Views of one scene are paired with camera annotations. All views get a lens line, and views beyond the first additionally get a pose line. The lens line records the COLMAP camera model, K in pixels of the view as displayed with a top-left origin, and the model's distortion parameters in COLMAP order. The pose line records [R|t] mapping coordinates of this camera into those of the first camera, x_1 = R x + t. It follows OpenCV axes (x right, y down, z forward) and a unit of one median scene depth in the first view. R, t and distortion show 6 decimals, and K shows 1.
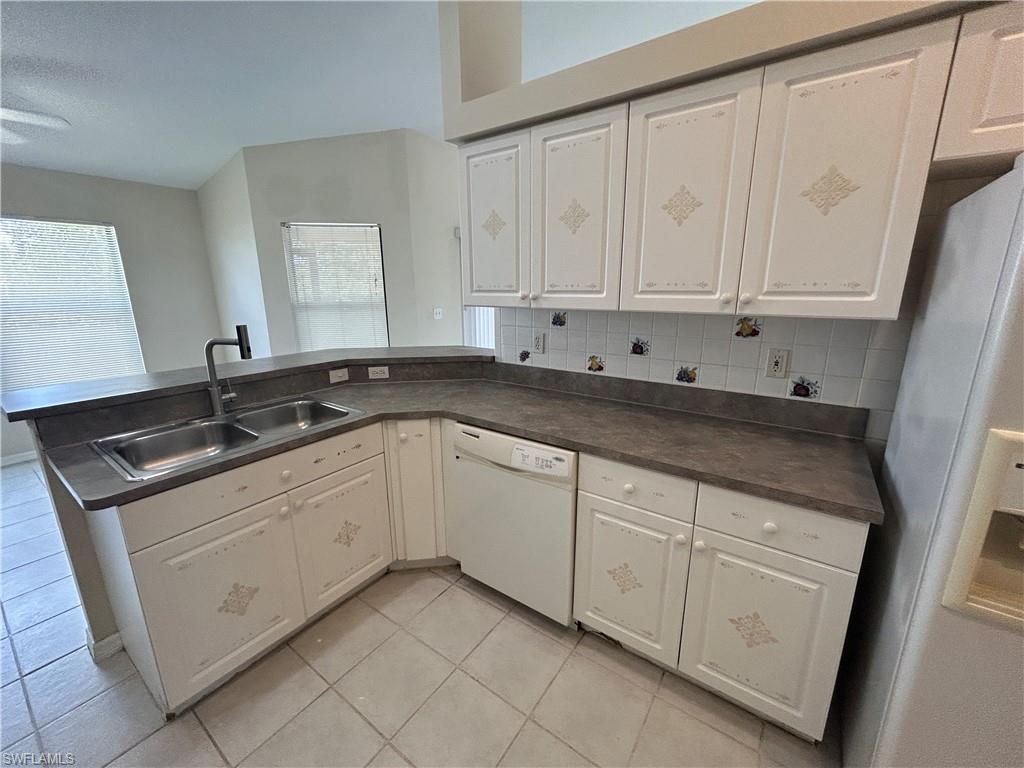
lens RADIAL K [[413.7, 0, 512.0], [0, 413.7, 384.0], [0, 0, 1]] dist [-0.000306, -0.000450]
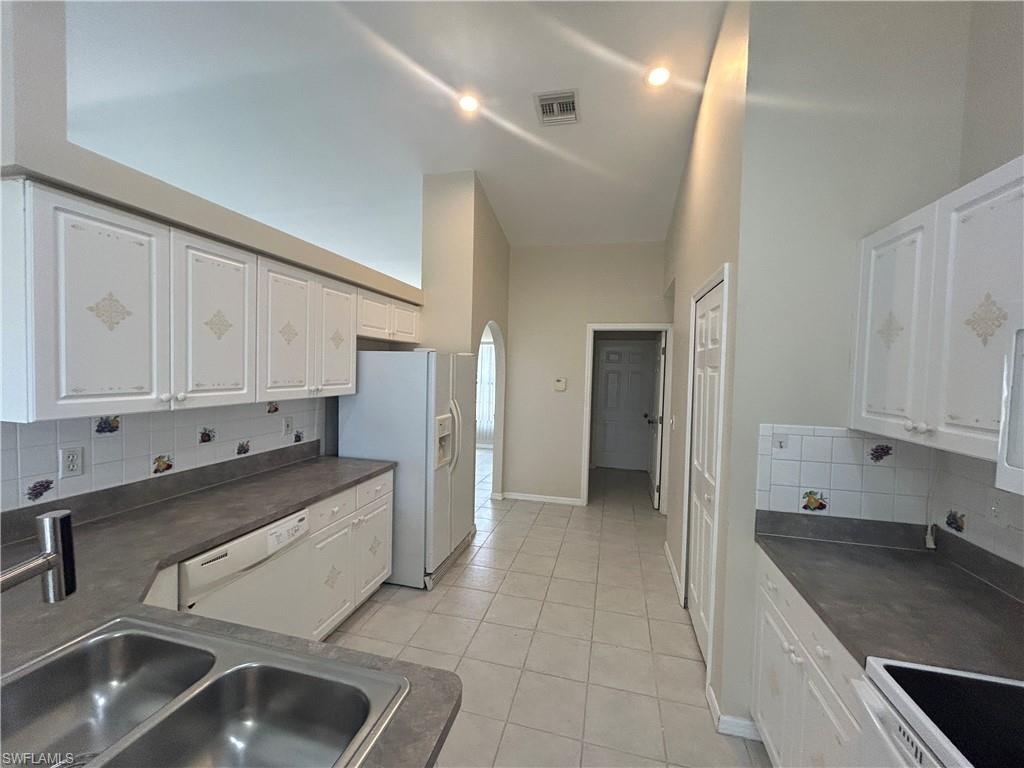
lens RADIAL K [[421.9, 0, 512.0], [0, 421.9, 384.0], [0, 0, 1]] dist [0.010780, -0.000010]
pose [[-0.366258, -0.040370, 0.929637, -1.092230], [0.191638, 0.974369, 0.117814, -0.209594], [-0.910566, 0.221304, -0.349134, 0.647551]]
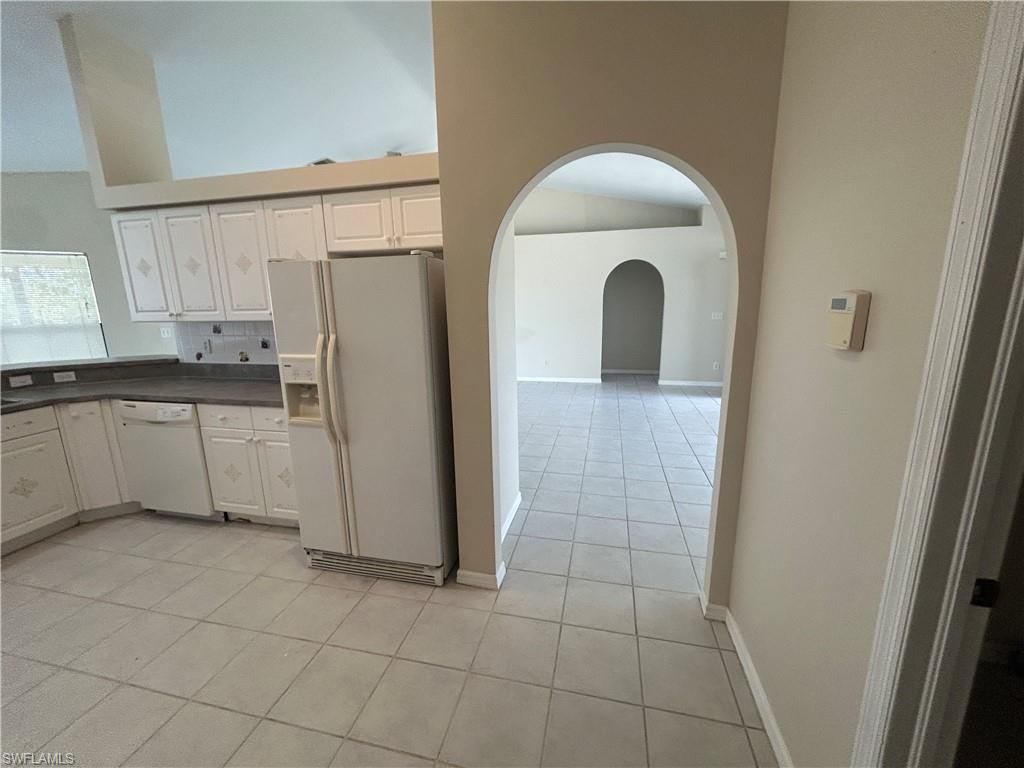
lens RADIAL K [[411.6, 0, 512.0], [0, 411.6, 384.0], [0, 0, 1]] dist [0.000271, -0.000168]
pose [[0.924180, -0.087183, 0.371874, 0.611912], [0.102655, 0.994474, -0.021969, 0.210199], [-0.367904, 0.058478, 0.928023, -0.872583]]
